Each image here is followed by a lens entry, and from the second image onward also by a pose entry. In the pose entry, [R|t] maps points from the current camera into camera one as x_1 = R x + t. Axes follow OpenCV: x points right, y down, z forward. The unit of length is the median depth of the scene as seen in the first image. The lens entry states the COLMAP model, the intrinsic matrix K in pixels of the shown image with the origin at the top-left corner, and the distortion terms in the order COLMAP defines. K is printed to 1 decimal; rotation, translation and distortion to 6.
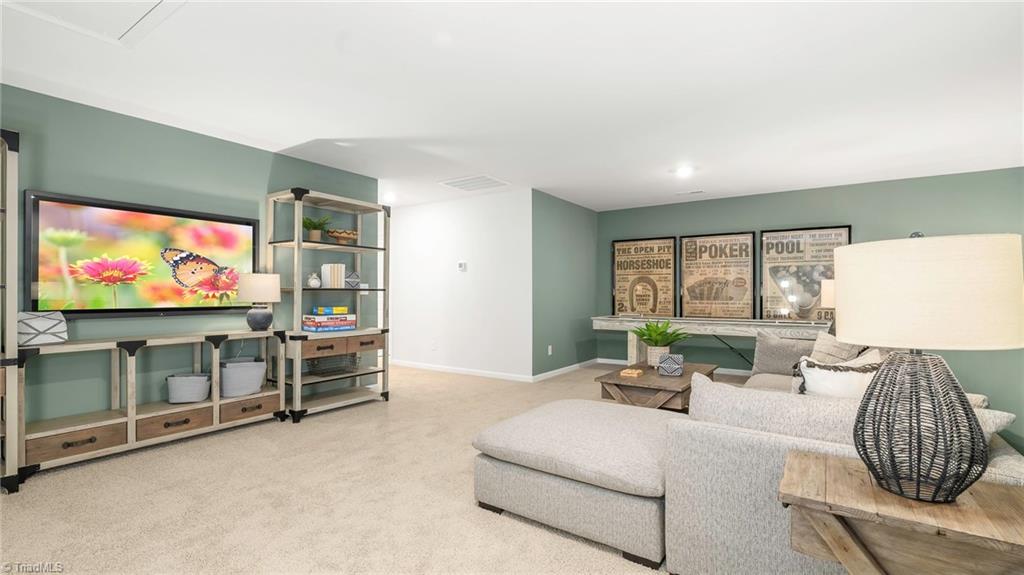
lens RADIAL K [[460.3, 0, 511.3], [0, 460.3, 282.7], [0, 0, 1]] dist [-0.001113, -0.000148]
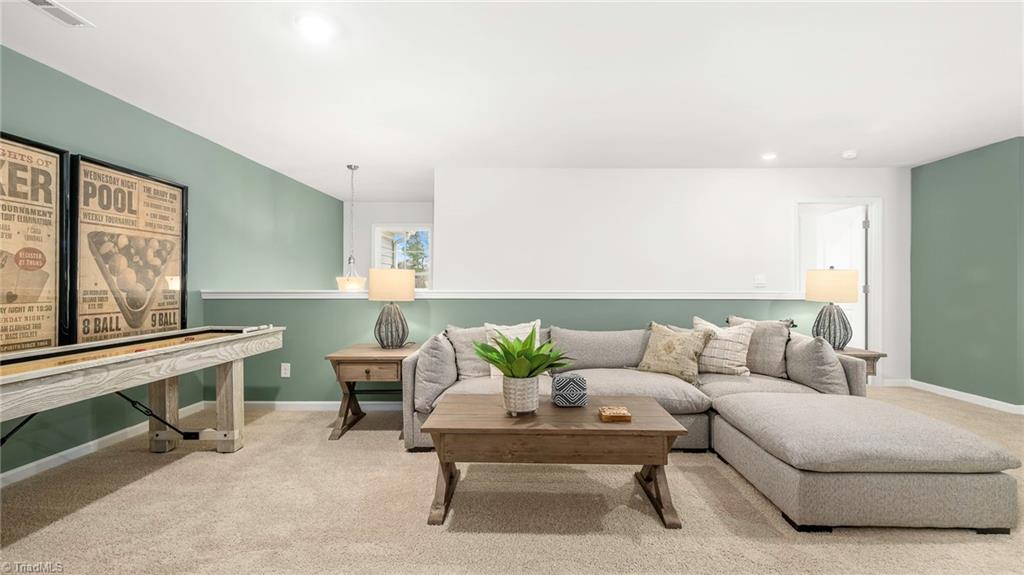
lens RADIAL K [[460.3, 0, 511.3], [0, 460.3, 282.7], [0, 0, 1]] dist [-0.001113, -0.000148]
pose [[-0.547505, 0.001037, 0.836802, -0.103084], [-0.018764, 0.999733, -0.013515, 0.018285], [-0.836592, -0.023101, -0.547339, 0.857725]]
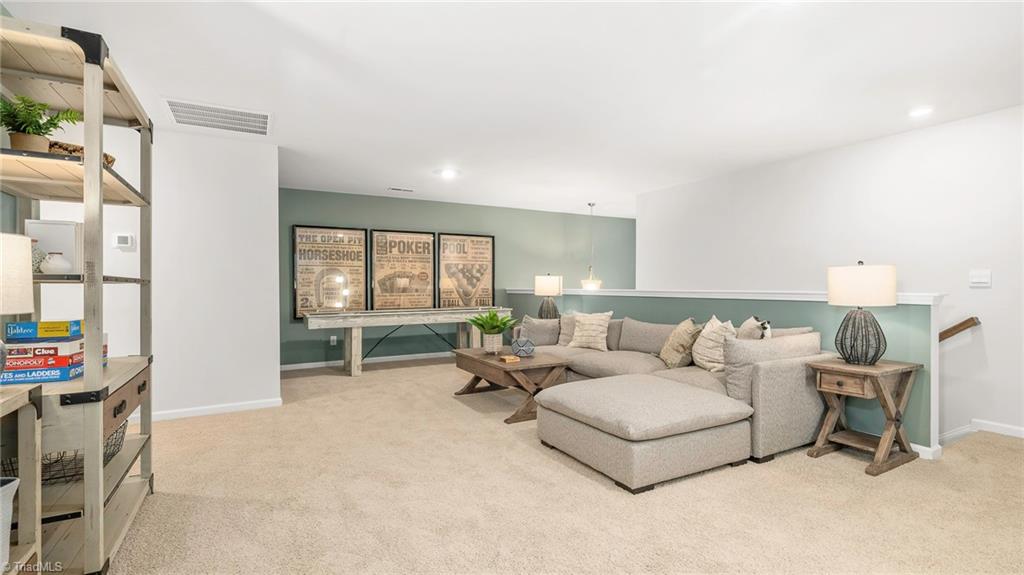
lens RADIAL K [[460.3, 0, 511.3], [0, 460.3, 282.7], [0, 0, 1]] dist [-0.001113, -0.000148]
pose [[0.444661, 0.002461, 0.895696, -0.418472], [-0.015163, 0.999874, 0.004780, 0.006218], [-0.895571, -0.015707, 0.444642, 0.301981]]
